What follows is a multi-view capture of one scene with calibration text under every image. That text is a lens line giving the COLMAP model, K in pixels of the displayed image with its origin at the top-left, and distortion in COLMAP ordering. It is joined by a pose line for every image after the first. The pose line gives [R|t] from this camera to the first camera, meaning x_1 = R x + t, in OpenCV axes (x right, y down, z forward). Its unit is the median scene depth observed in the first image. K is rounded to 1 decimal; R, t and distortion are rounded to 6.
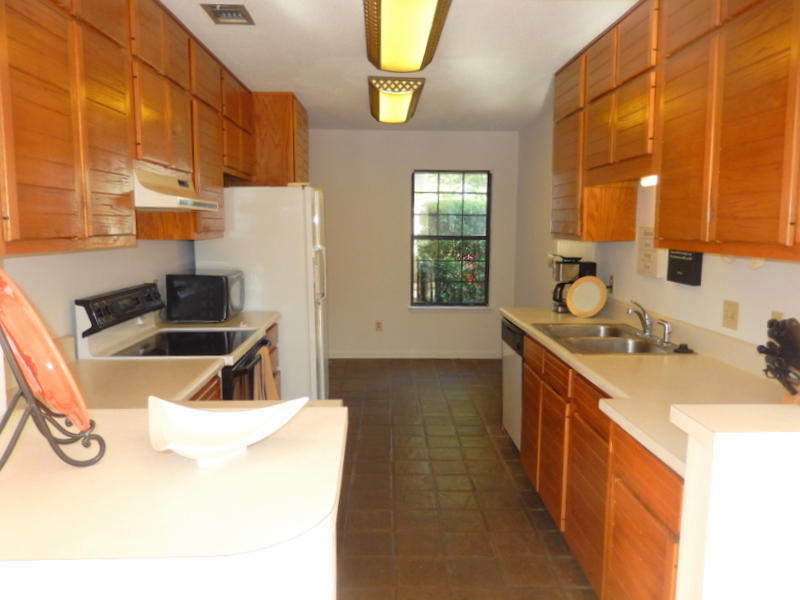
lens RADIAL K [[591.0, 0, 411.5], [0, 591.0, 297.5], [0, 0, 1]] dist [-0.000338, 0.005661]
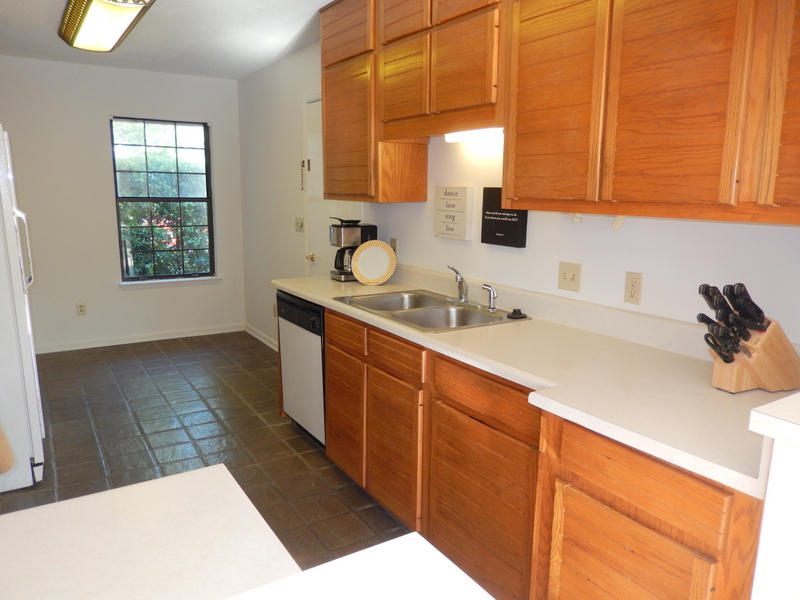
lens RADIAL K [[591.0, 0, 411.5], [0, 591.0, 297.5], [0, 0, 1]] dist [-0.000338, 0.005661]
pose [[0.874724, -0.082681, 0.477517, -0.108500], [0.052020, 0.995665, 0.077105, -0.017232], [-0.481822, -0.042605, 0.875233, 0.178635]]
